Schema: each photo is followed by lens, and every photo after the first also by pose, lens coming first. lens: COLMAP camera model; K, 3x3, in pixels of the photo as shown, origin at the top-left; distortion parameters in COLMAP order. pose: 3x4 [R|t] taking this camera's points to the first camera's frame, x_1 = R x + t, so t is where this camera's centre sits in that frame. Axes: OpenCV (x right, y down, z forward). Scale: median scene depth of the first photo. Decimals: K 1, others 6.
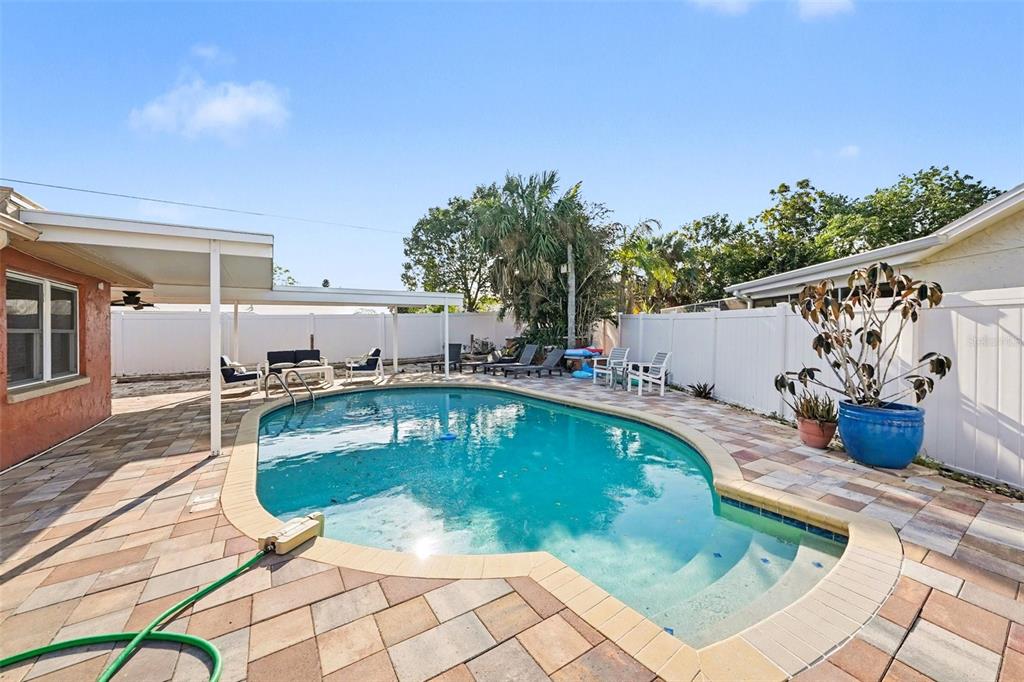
lens RADIAL K [[360.7, 0, 513.2], [0, 360.7, 336.6], [0, 0, 1]] dist [-0.025324, 0.005051]
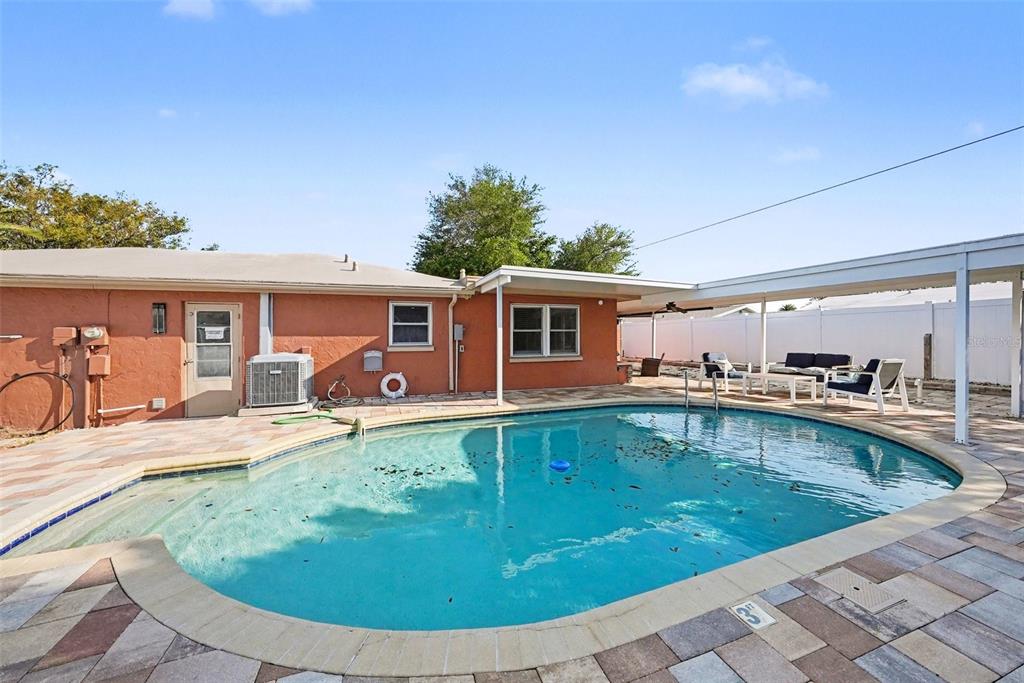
lens RADIAL K [[360.7, 0, 513.2], [0, 360.7, 337.1], [0, 0, 1]] dist [-0.025324, 0.005051]
pose [[-0.231470, 0.022088, -0.972591, 0.743350], [-0.010039, 0.999635, 0.025091, -0.024881], [0.972790, 0.015572, -0.231164, 1.257082]]
